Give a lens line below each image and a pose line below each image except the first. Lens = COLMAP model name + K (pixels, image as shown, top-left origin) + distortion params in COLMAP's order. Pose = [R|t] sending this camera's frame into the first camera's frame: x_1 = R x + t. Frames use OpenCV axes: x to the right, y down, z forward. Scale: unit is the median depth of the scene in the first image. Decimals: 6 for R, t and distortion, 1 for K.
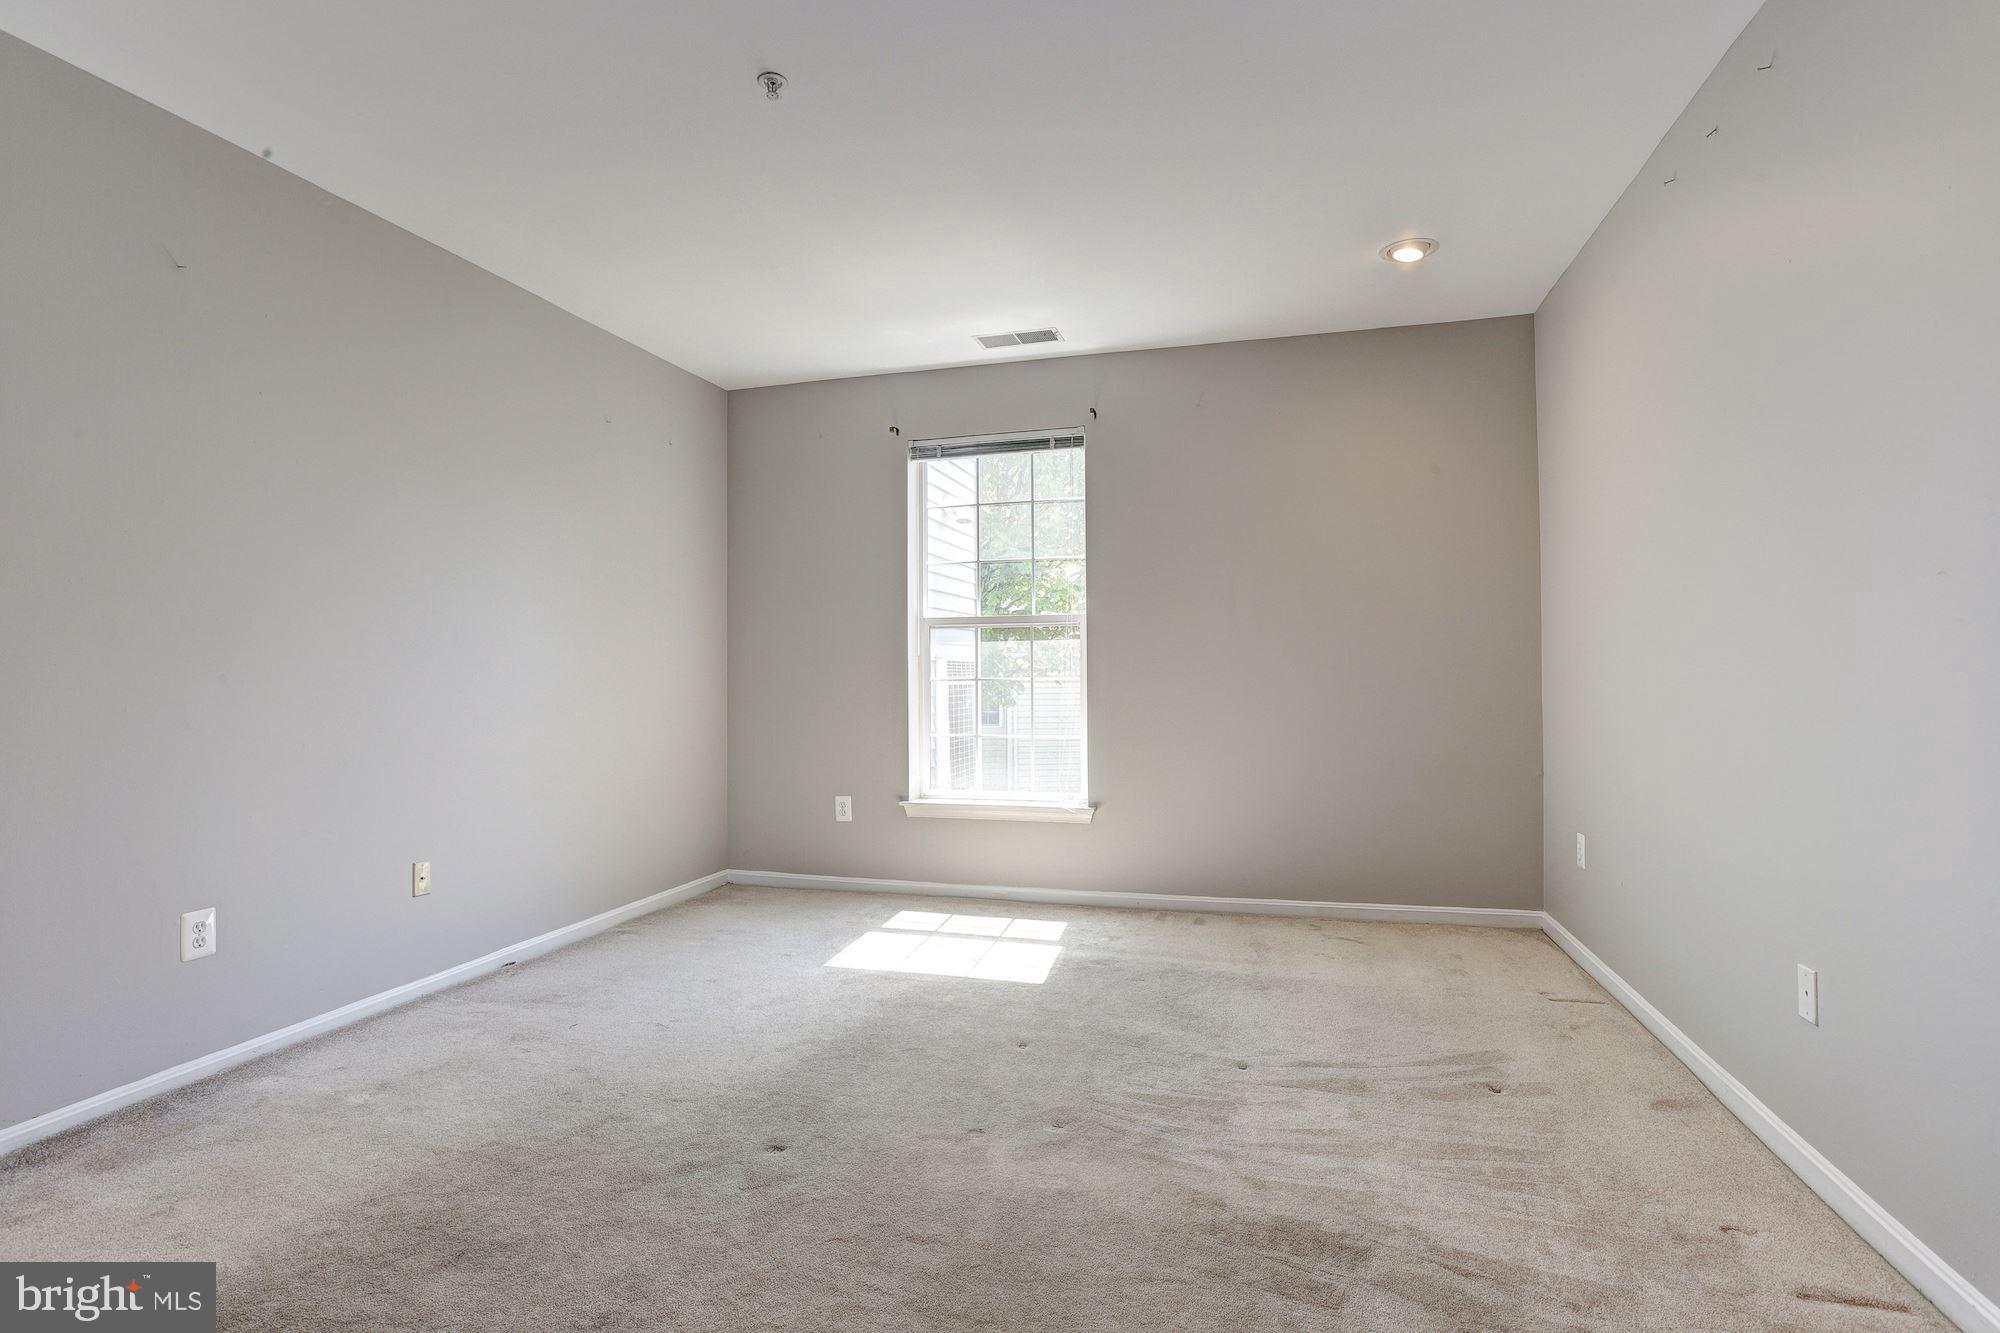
lens RADIAL K [[986.3, 0, 974.6], [0, 986.3, 647.4], [0, 0, 1]] dist [-0.048976, 0.017895]
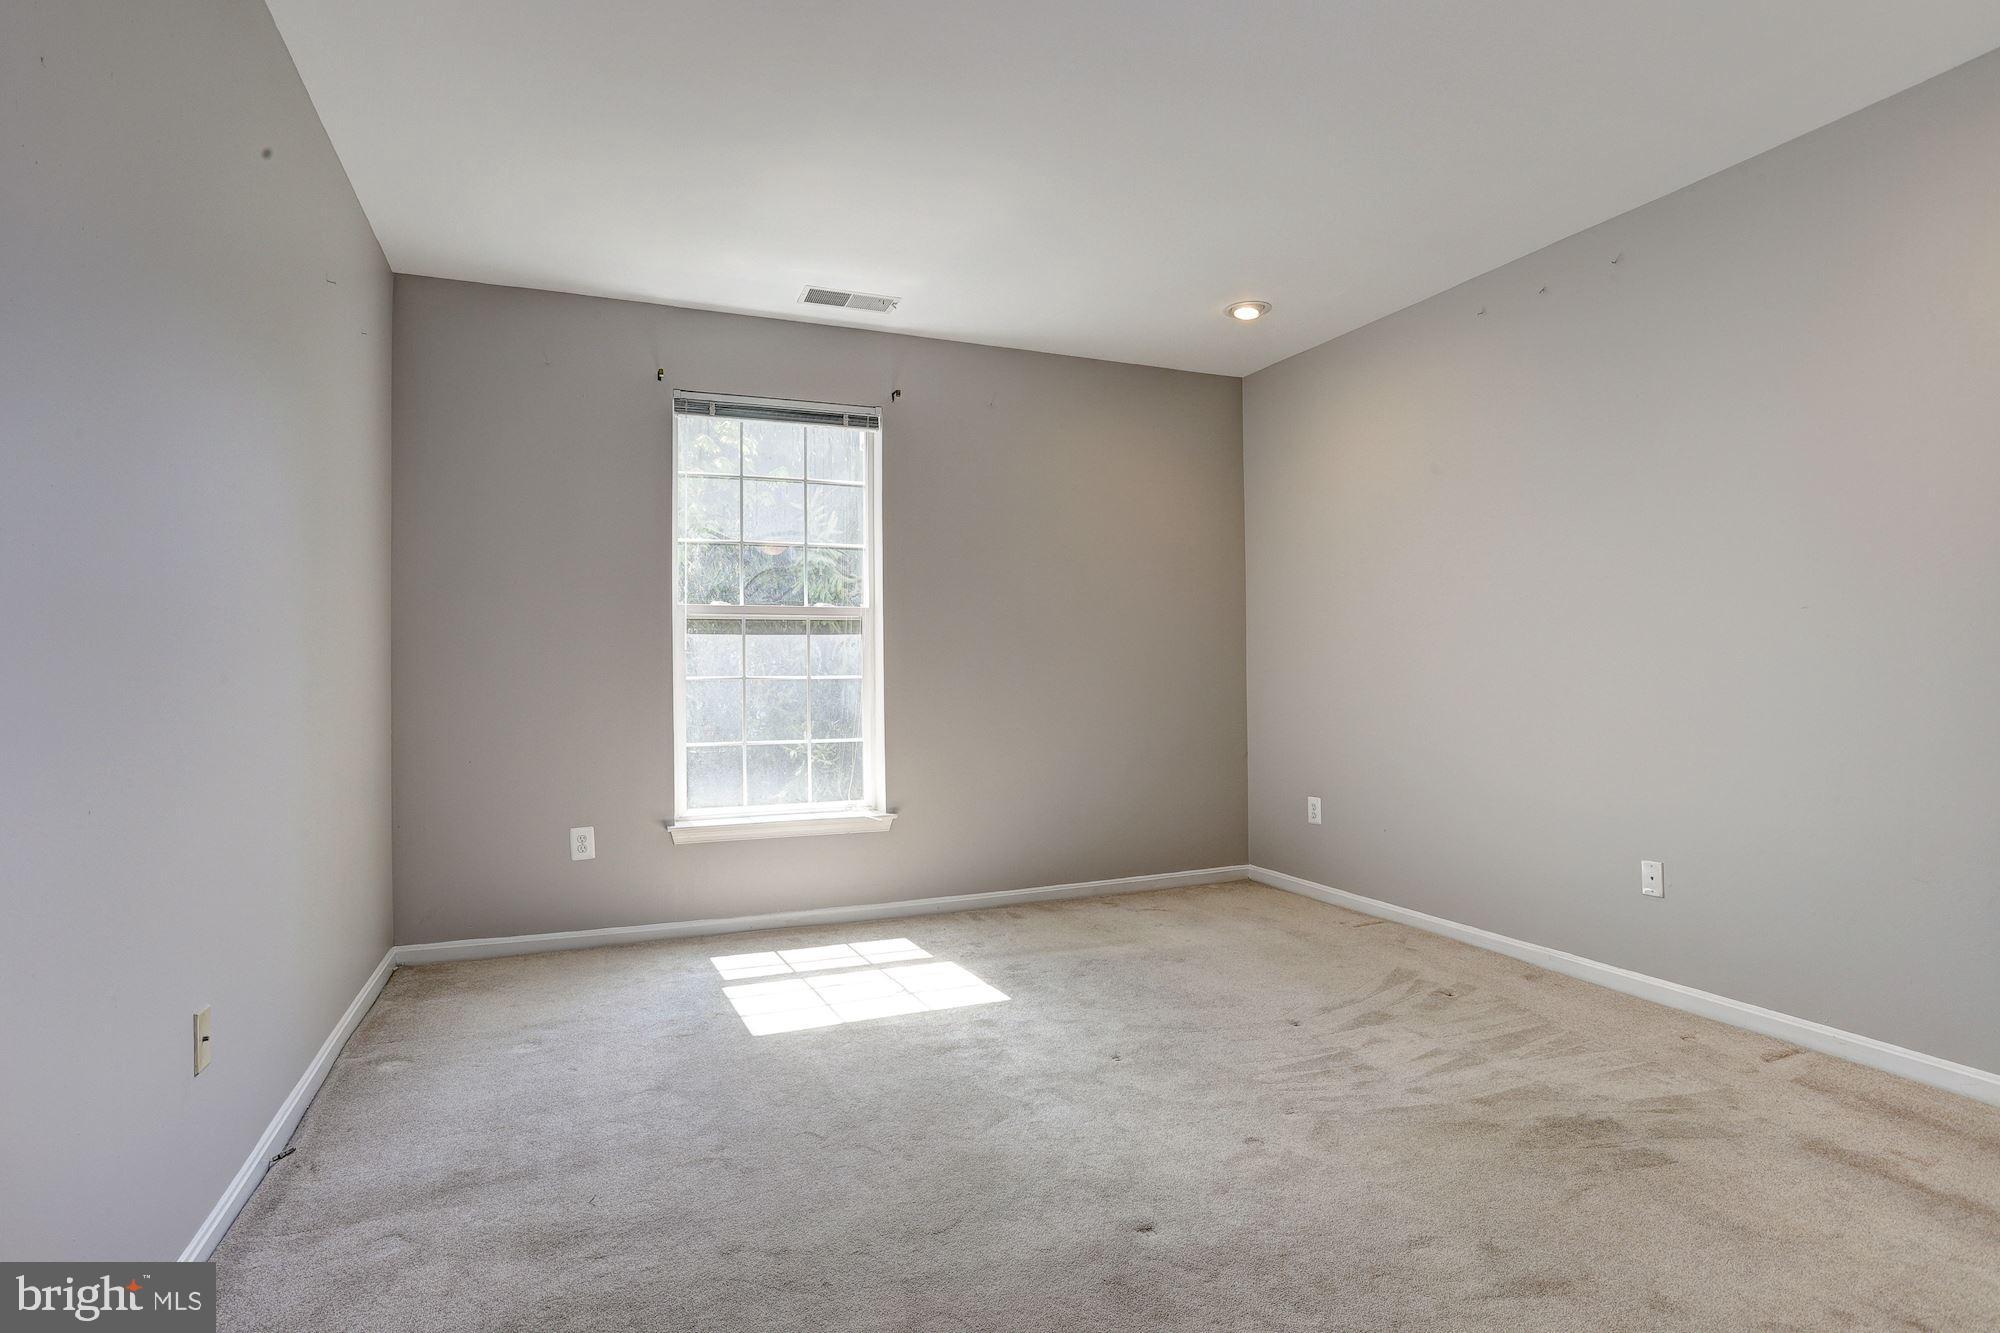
lens RADIAL K [[986.3, 0, 995.1], [0, 986.3, 650.6], [0, 0, 1]] dist [-0.048976, 0.017895]
pose [[0.774171, 0.015261, 0.632793, -0.461180], [-0.014297, 0.999876, -0.006623, 0.013278], [-0.632815, -0.003920, 0.774293, 0.239988]]
